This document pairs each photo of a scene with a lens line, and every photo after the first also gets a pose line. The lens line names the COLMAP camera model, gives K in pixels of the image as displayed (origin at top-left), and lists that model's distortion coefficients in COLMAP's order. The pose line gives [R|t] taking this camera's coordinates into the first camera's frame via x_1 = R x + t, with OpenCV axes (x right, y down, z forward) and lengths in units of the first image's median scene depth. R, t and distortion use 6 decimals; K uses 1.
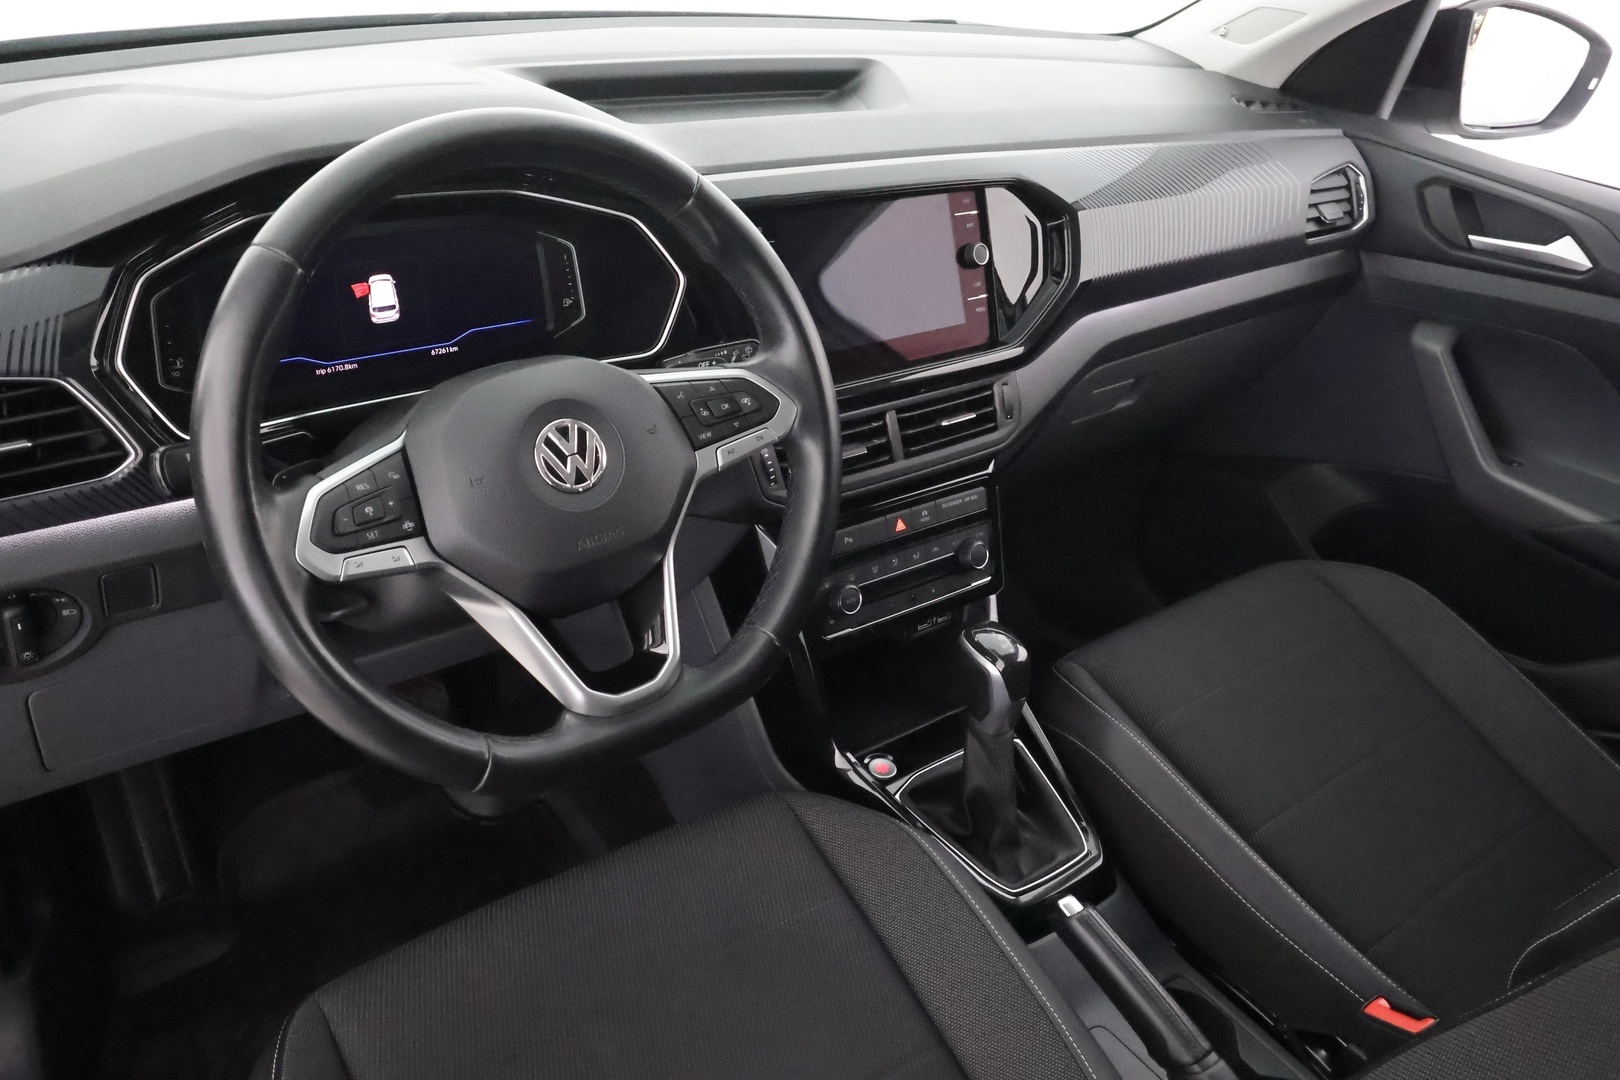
lens RADIAL K [[1274.1, 0, 810.0], [0, 1274.1, 540.0], [0, 0, 1]] dist [0.039544, -0.060358]
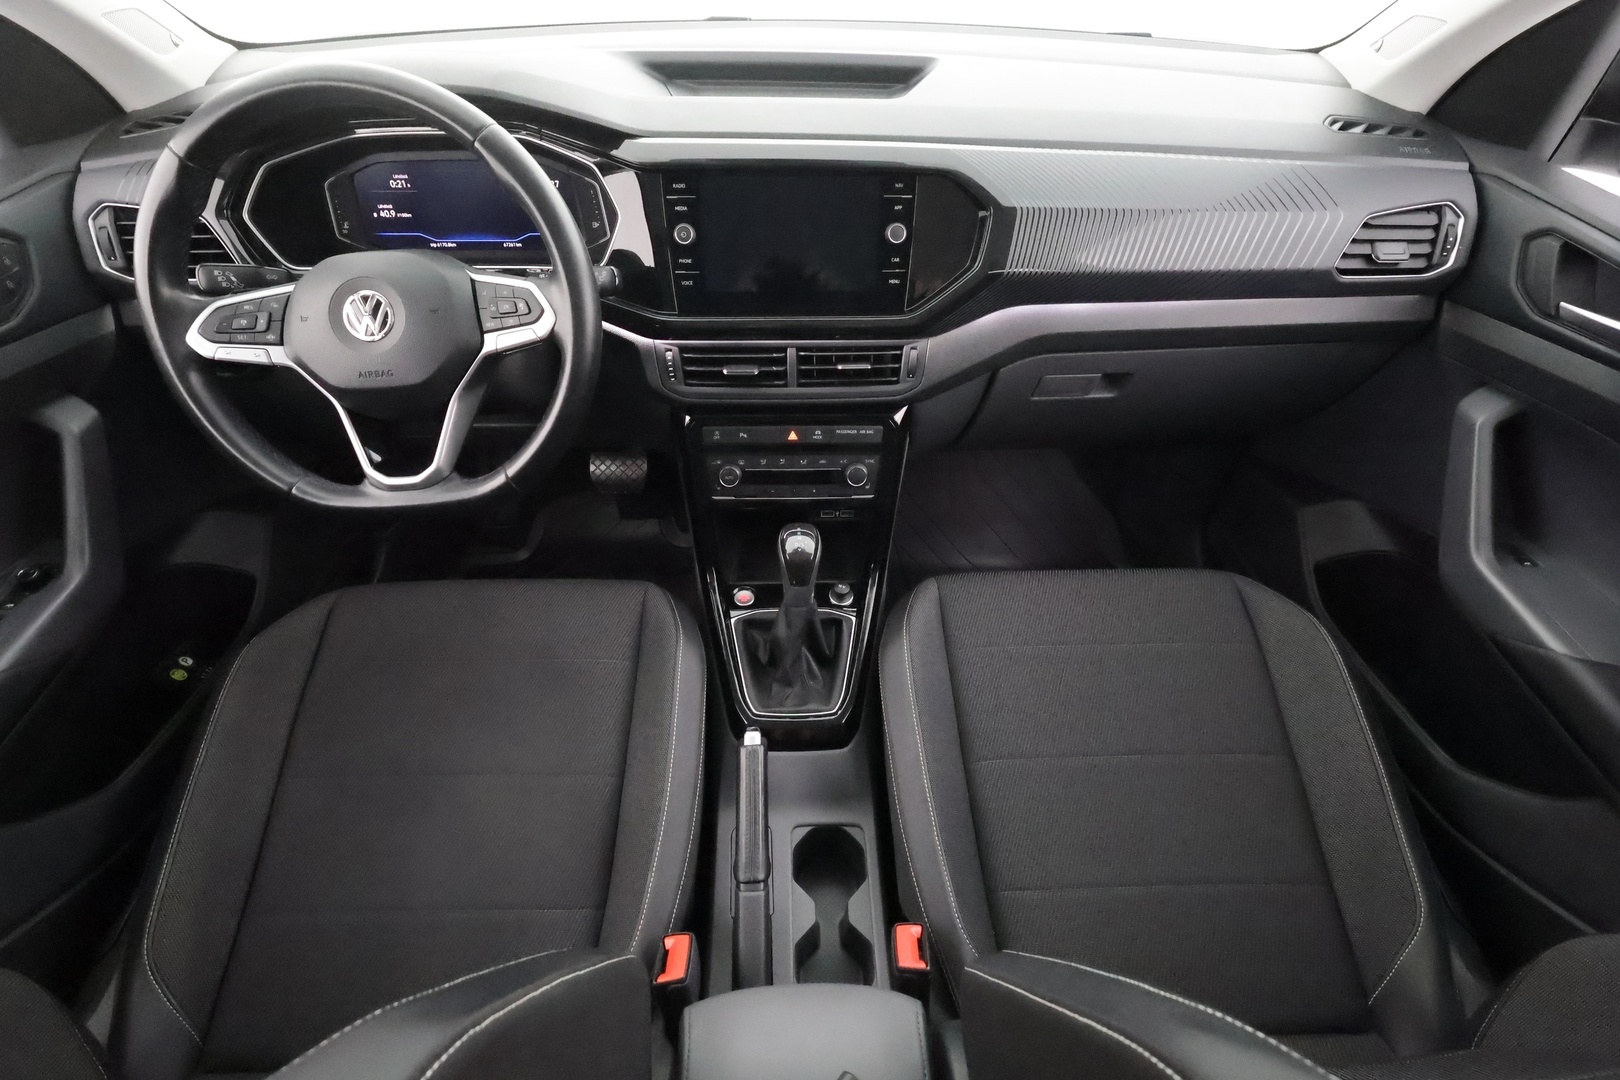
lens RADIAL K [[758.1, 0, 810.0], [0, 758.1, 540.0], [0, 0, 1]] dist [0.000916, 0.001134]
pose [[0.809978, 0.334446, -0.481748, 0.522223], [-0.240813, 0.938675, 0.246775, -0.113380], [0.534738, -0.083871, 0.840845, 0.345717]]
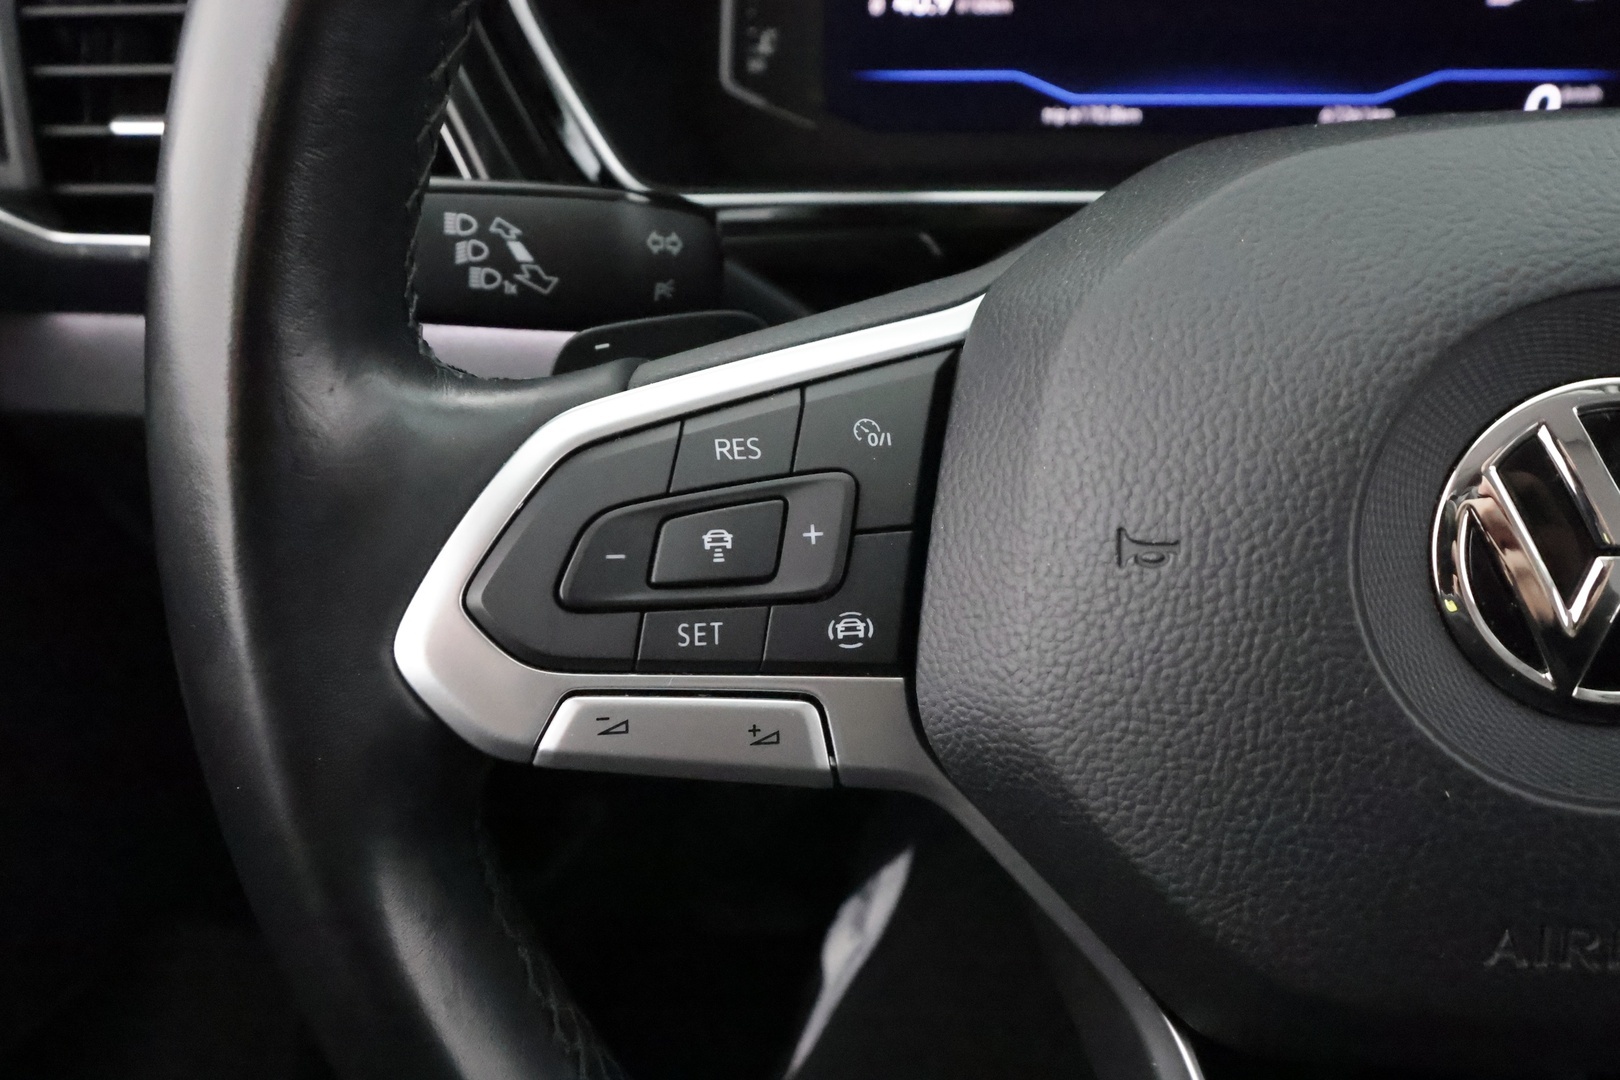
lens RADIAL K [[1242.3, 0, 830.7], [0, 1242.3, 587.2], [0, 0, 1]] dist [0.008729, -0.002514]
pose [[0.734466, 0.354731, -0.578555, -0.110288], [-0.259431, 0.934523, 0.243643, -0.053590], [0.627100, -0.028852, 0.778404, 0.517765]]
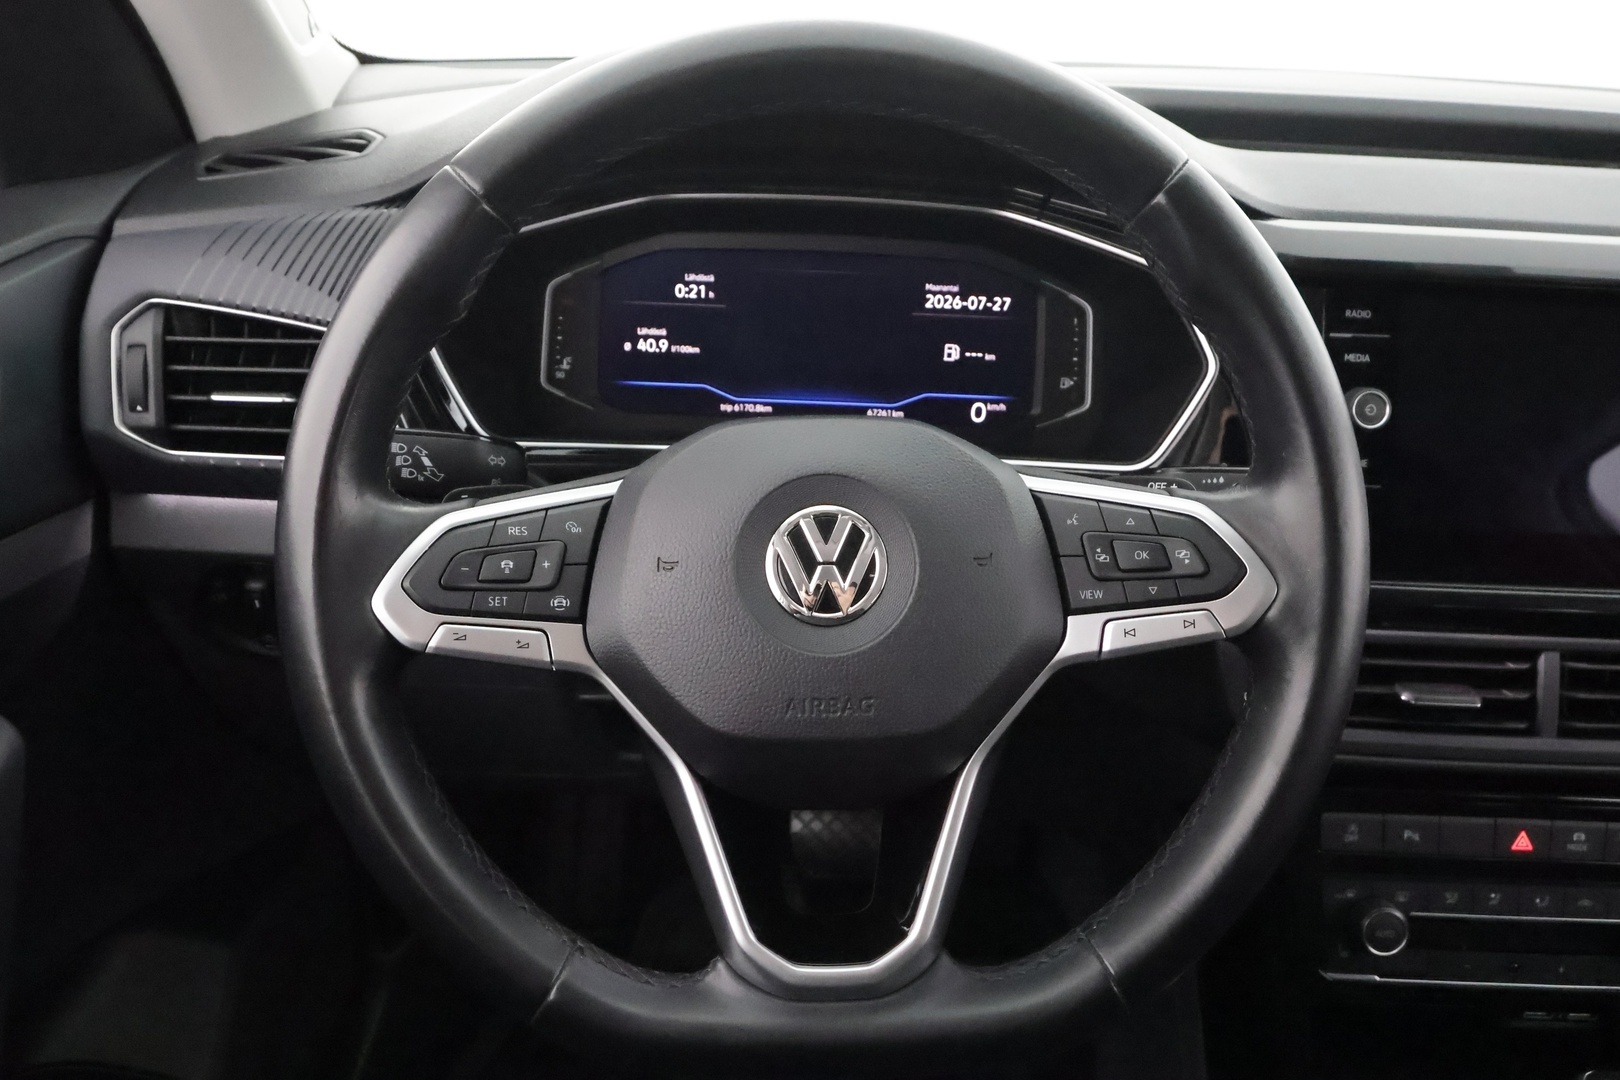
lens RADIAL K [[1176.8, 0, 810.0], [0, 1176.8, 540.0], [0, 0, 1]] dist [0.001581, -0.004221]
pose [[0.797570, 0.225162, -0.559629, 0.084032], [-0.282082, 0.959256, -0.016068, -0.045619], [0.533210, 0.170676, 0.828587, 0.360128]]
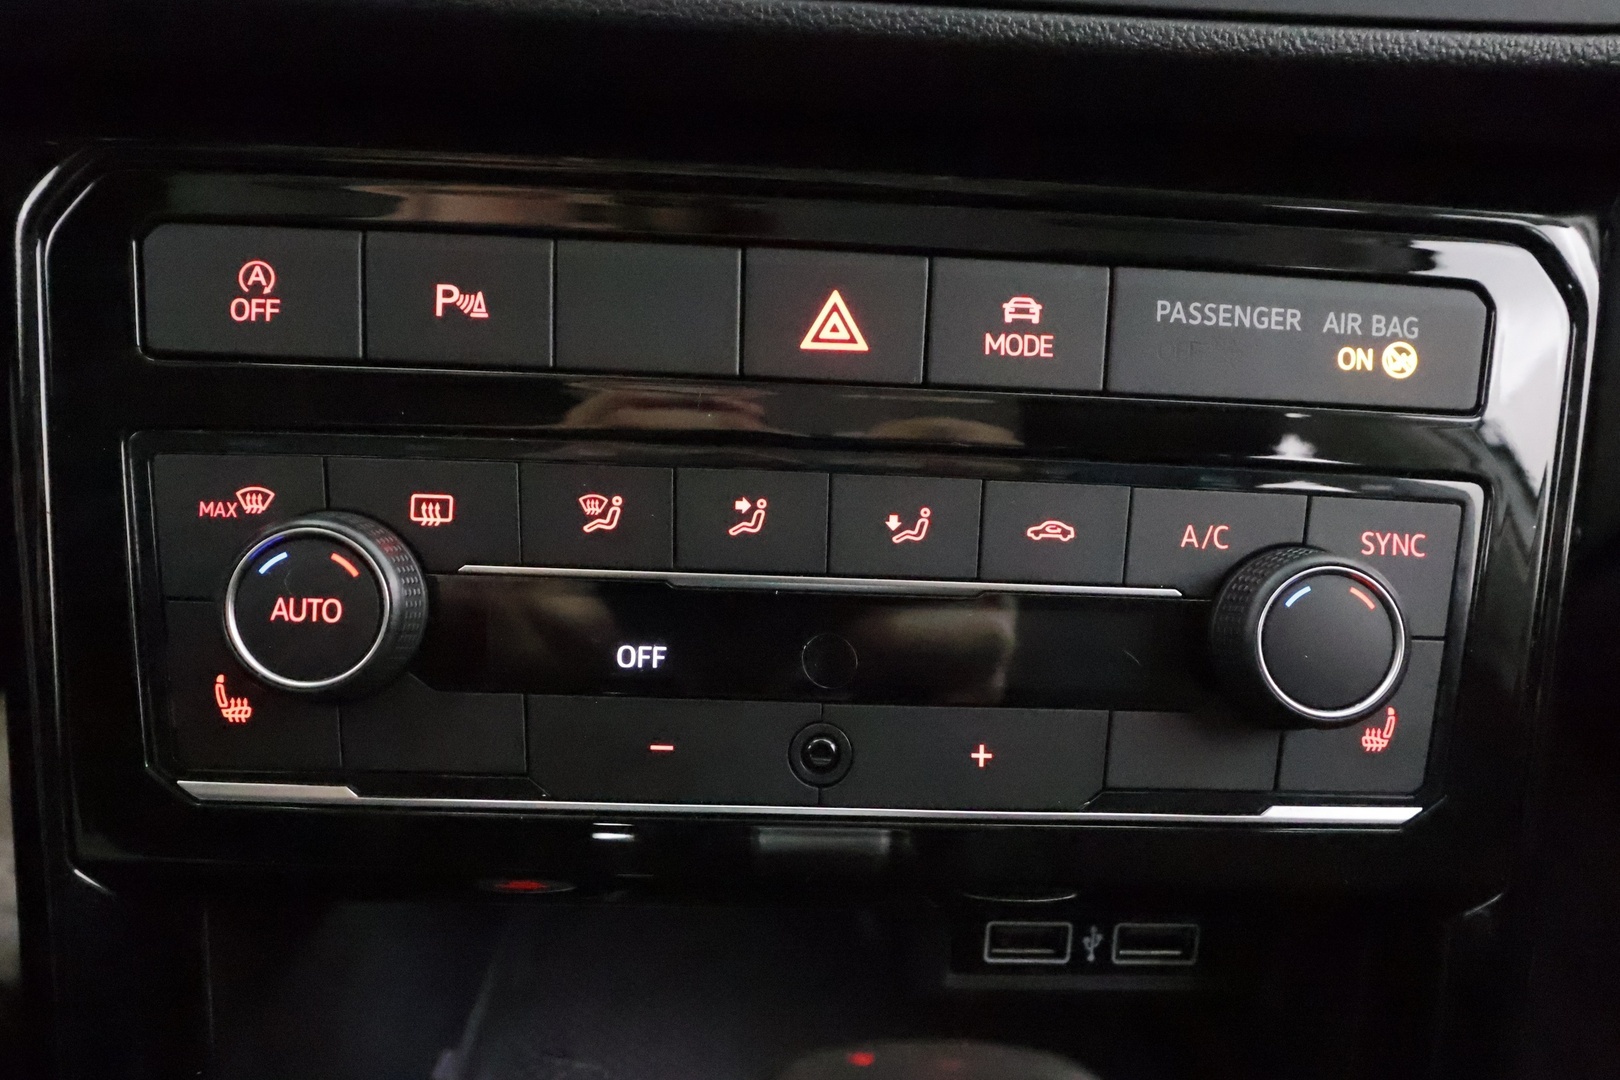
lens RADIAL K [[1274.1, 0, 810.0], [0, 1274.1, 540.0], [0, 0, 1]] dist [0.039544, -0.060358]
pose [[0.819210, 0.180337, -0.544401, 0.176966], [-0.272008, 0.957886, -0.092007, 0.035832], [0.504882, 0.223455, 0.833764, 0.886610]]
